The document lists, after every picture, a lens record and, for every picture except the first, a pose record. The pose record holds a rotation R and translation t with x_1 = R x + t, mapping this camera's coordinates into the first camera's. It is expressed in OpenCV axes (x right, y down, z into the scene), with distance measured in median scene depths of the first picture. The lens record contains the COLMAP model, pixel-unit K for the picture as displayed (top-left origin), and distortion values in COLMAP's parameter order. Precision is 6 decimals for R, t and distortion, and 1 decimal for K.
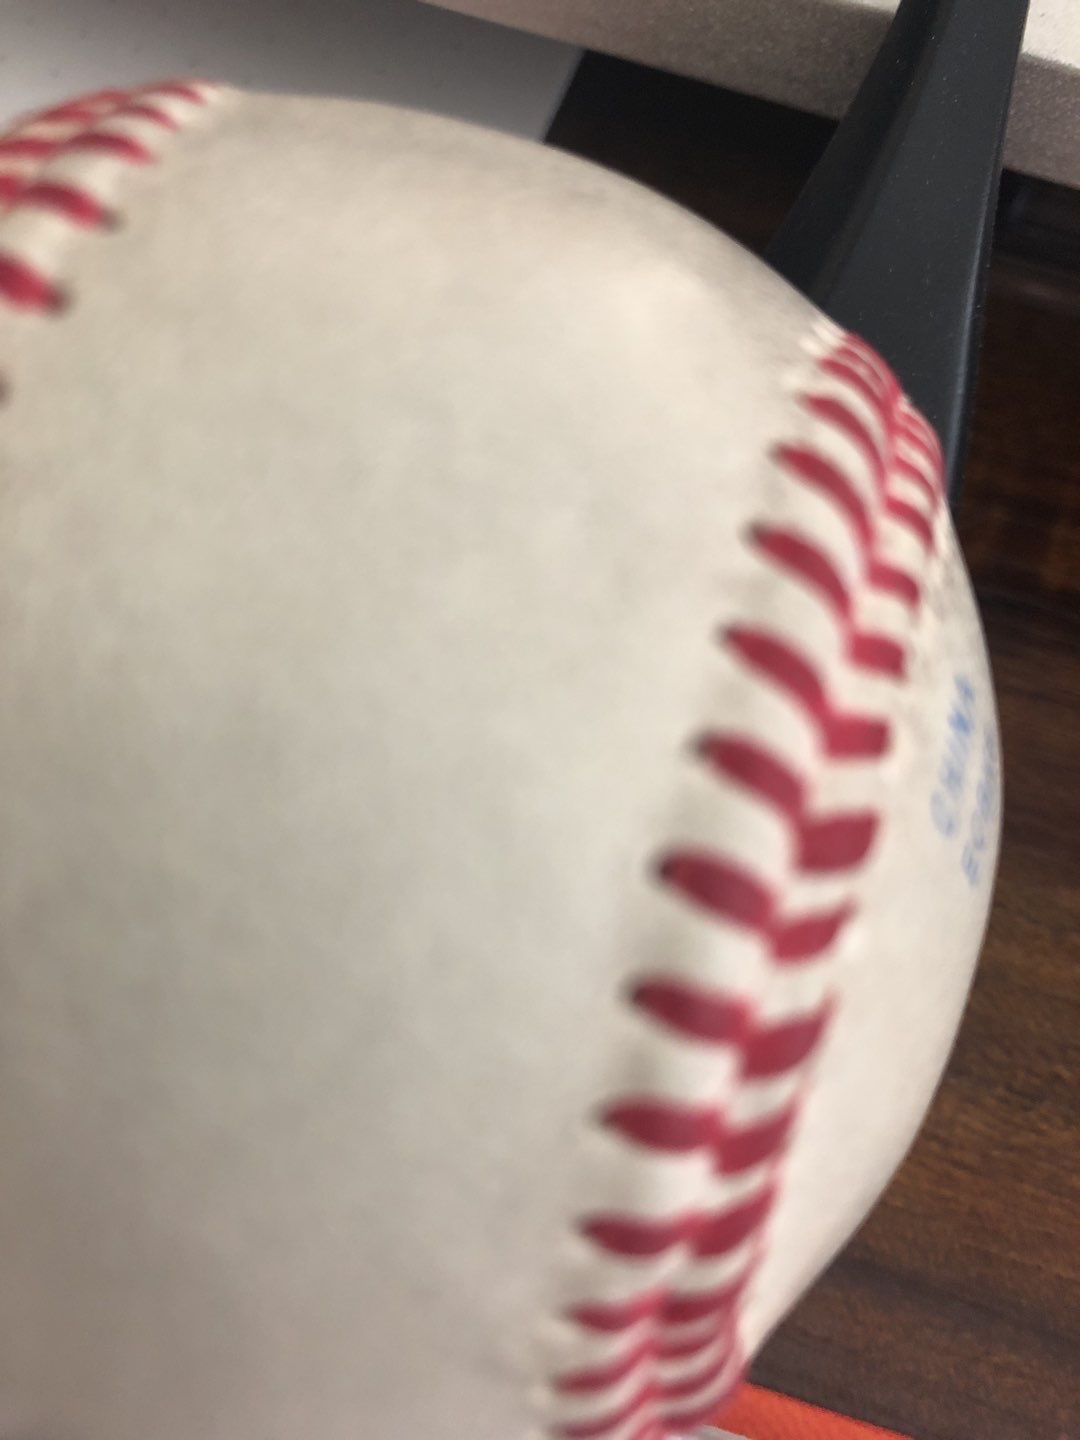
lens RADIAL K [[1172.0, 0, 533.1], [0, 1172.0, 725.0], [0, 0, 1]] dist [0.020974, -0.027970]
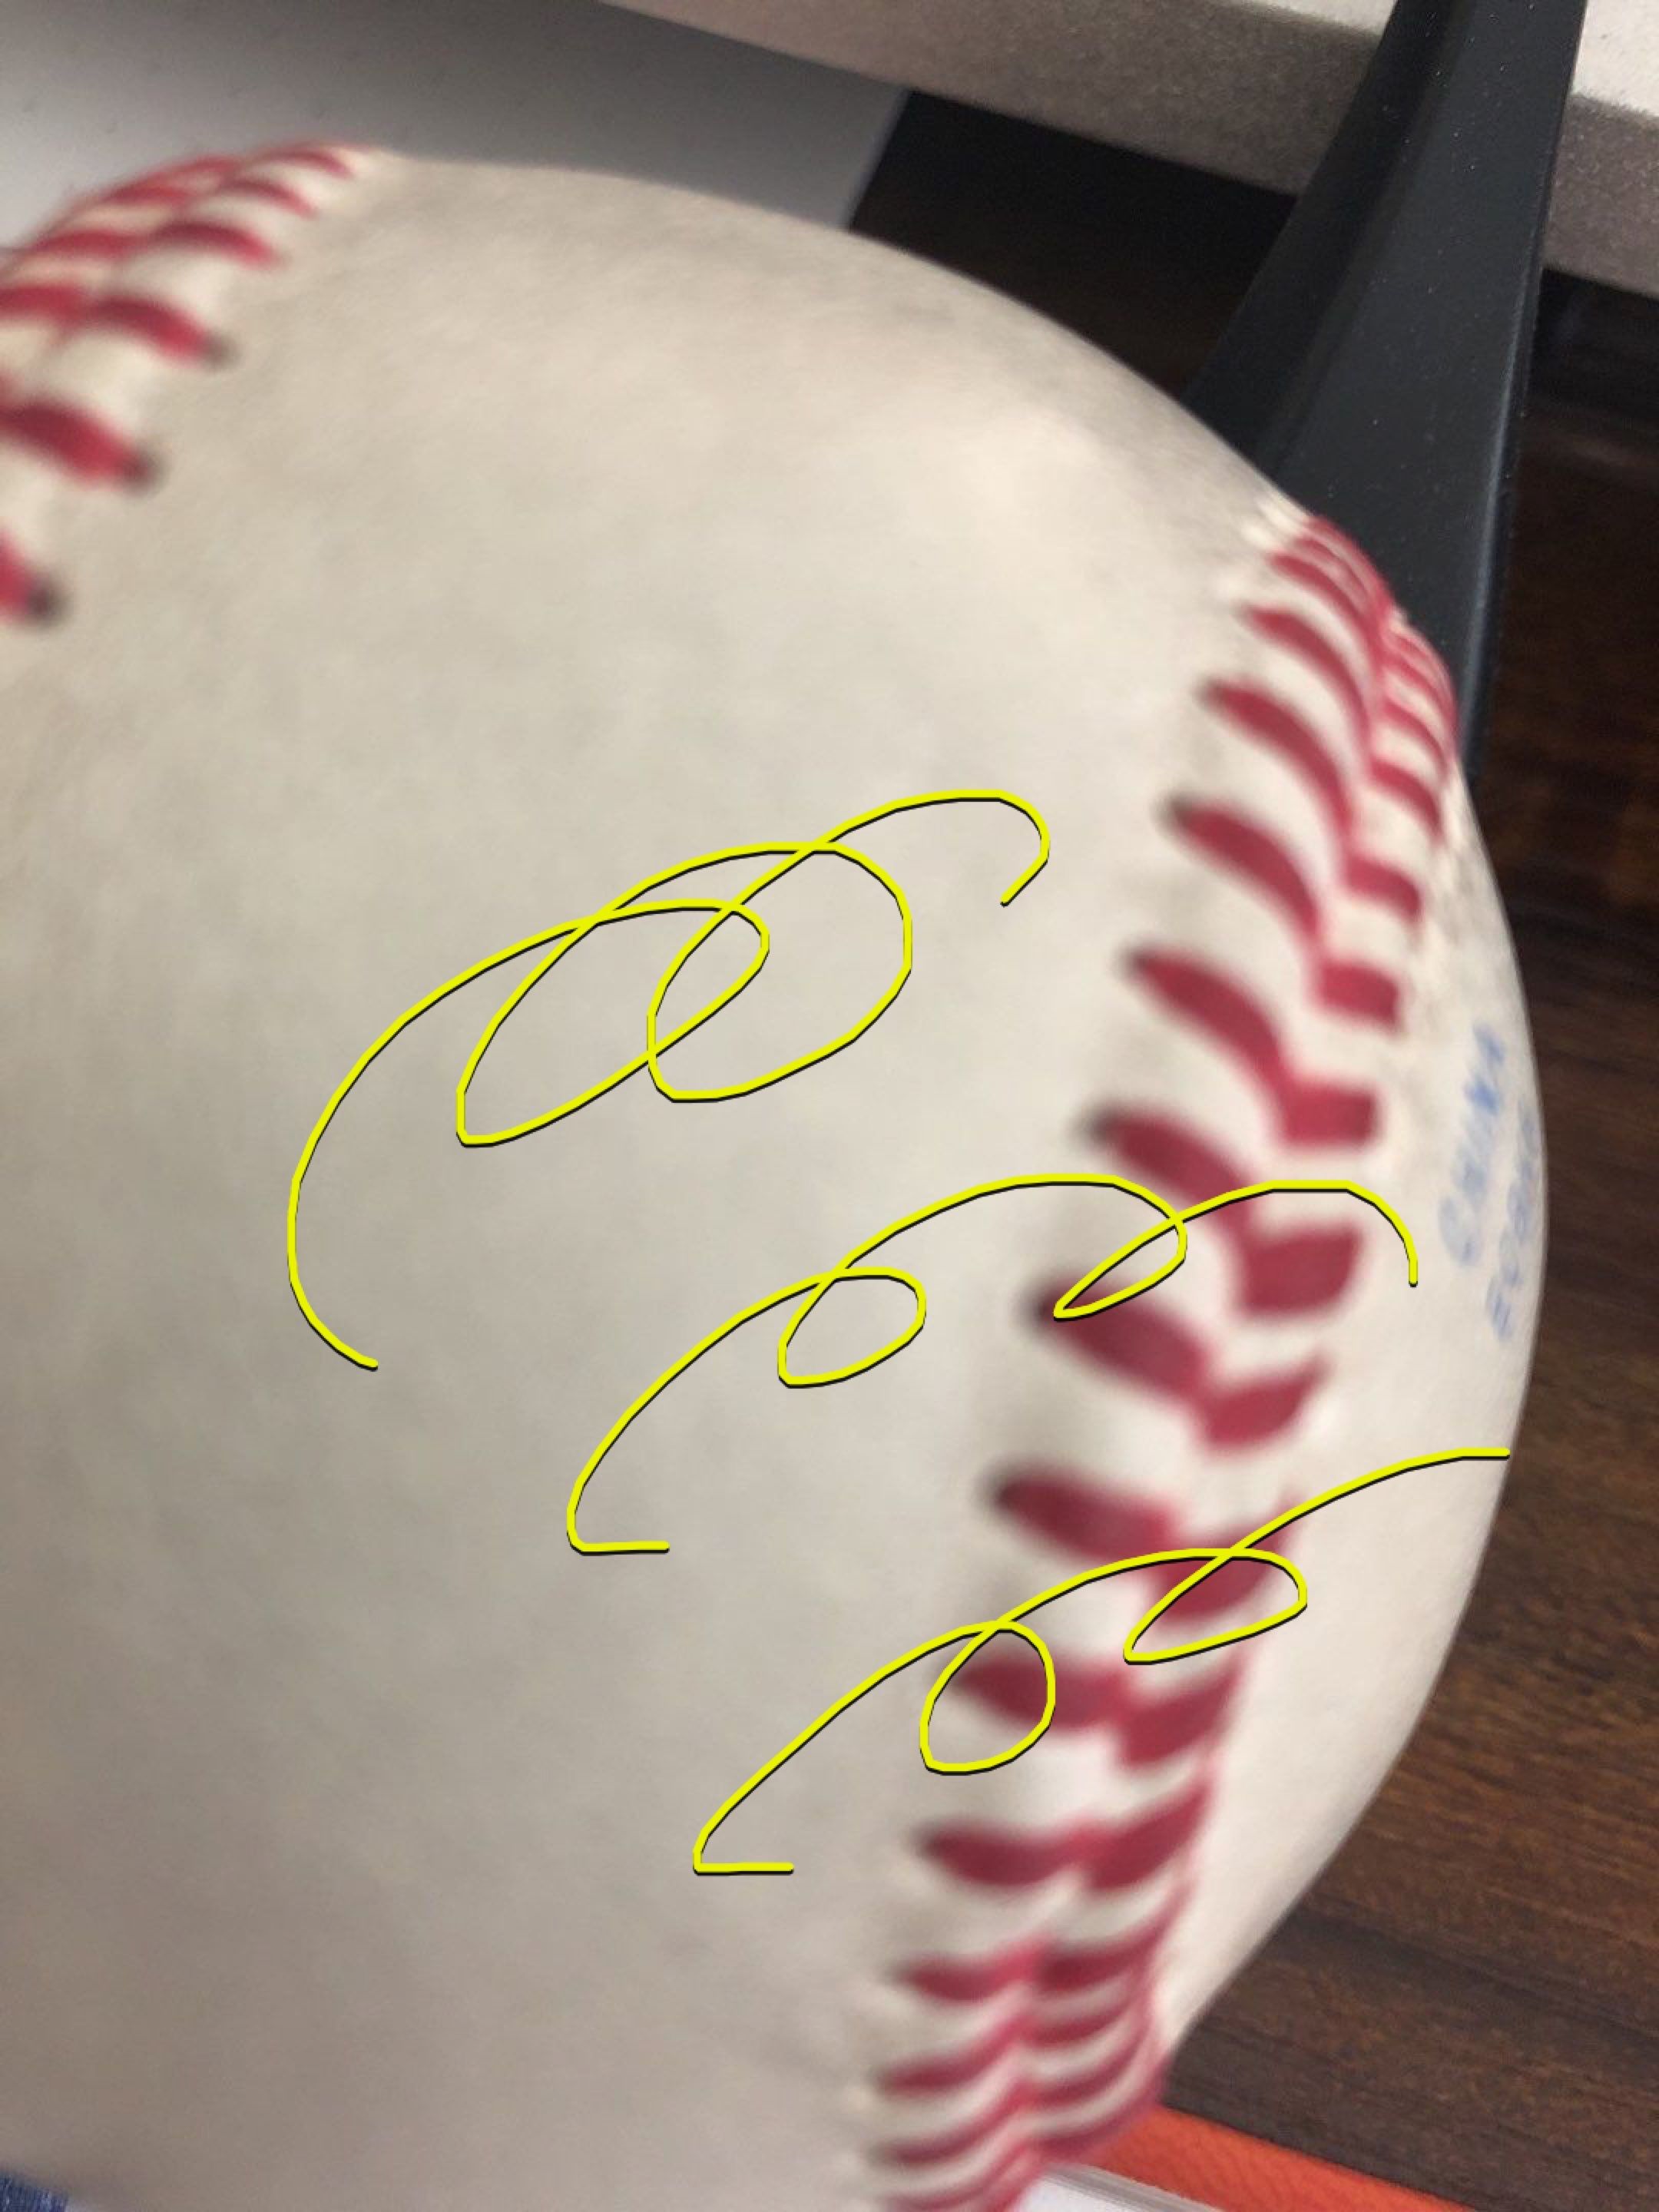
lens RADIAL K [[1800.3, 0, 823.3], [0, 1800.3, 1113.4], [0, 0, 1]] dist [0.020974, -0.027970]
pose [[0.999996, -0.002125, -0.001721, -0.011381], [0.002118, 0.999990, -0.003902, 0.012249], [0.001729, 0.003898, 0.999991, -0.031698]]
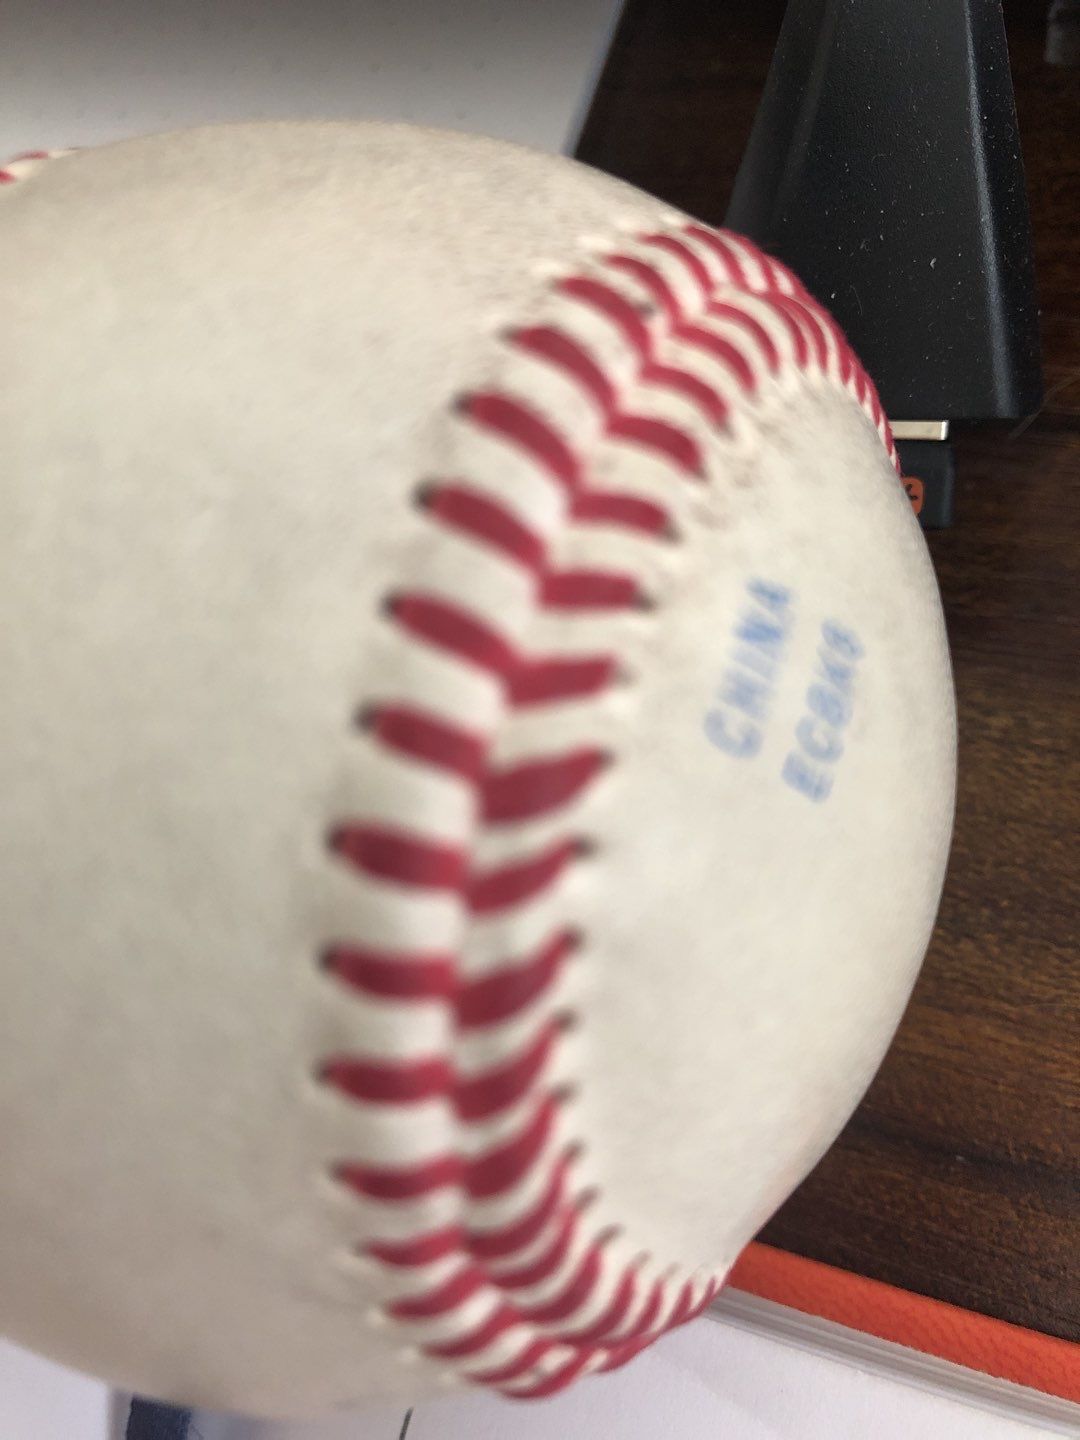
lens RADIAL K [[1172.0, 0, 594.4], [0, 1172.0, 708.7], [0, 0, 1]] dist [0.020974, -0.027970]
pose [[0.947611, -0.137366, -0.288380, 0.570242], [0.156475, 0.986694, 0.044176, -0.003797], [0.278475, -0.086986, 0.956496, 0.064585]]
